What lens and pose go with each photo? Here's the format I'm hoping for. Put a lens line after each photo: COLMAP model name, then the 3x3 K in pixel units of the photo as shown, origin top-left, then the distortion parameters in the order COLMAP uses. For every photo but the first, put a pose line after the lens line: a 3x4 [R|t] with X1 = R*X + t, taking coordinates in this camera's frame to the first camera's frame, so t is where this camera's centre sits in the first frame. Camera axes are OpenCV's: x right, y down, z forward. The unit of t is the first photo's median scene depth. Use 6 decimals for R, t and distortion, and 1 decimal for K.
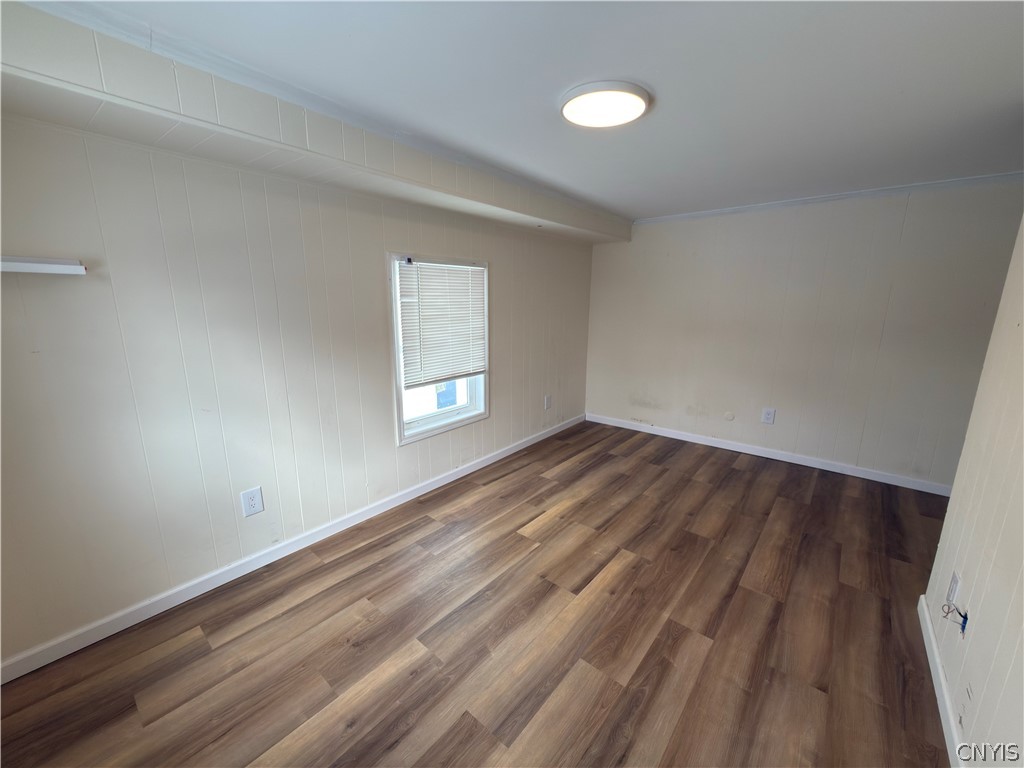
lens RADIAL K [[404.5, 0, 511.7], [0, 404.5, 385.0], [0, 0, 1]] dist [-0.001043, 0.001955]
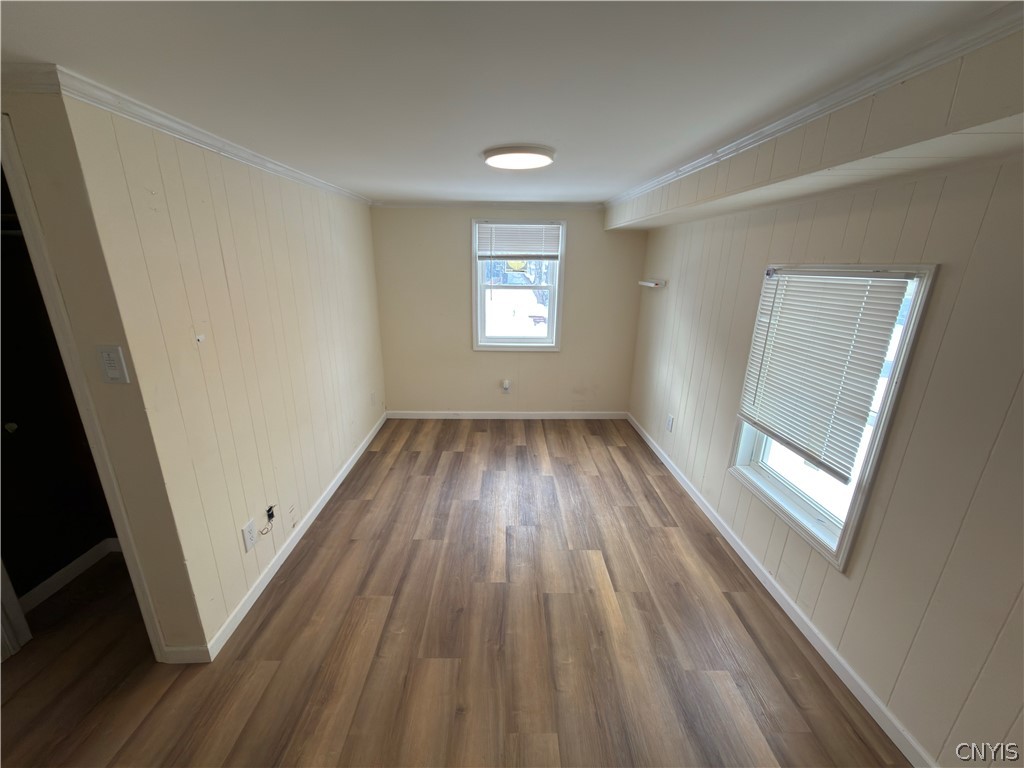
lens RADIAL K [[404.5, 0, 509.2], [0, 404.5, 384.0], [0, 0, 1]] dist [-0.001043, 0.001955]
pose [[-0.755612, 0.165586, -0.633744, 0.789624], [-0.164629, 0.888454, 0.428424, -0.408951], [0.633993, 0.428055, -0.644066, 1.417858]]
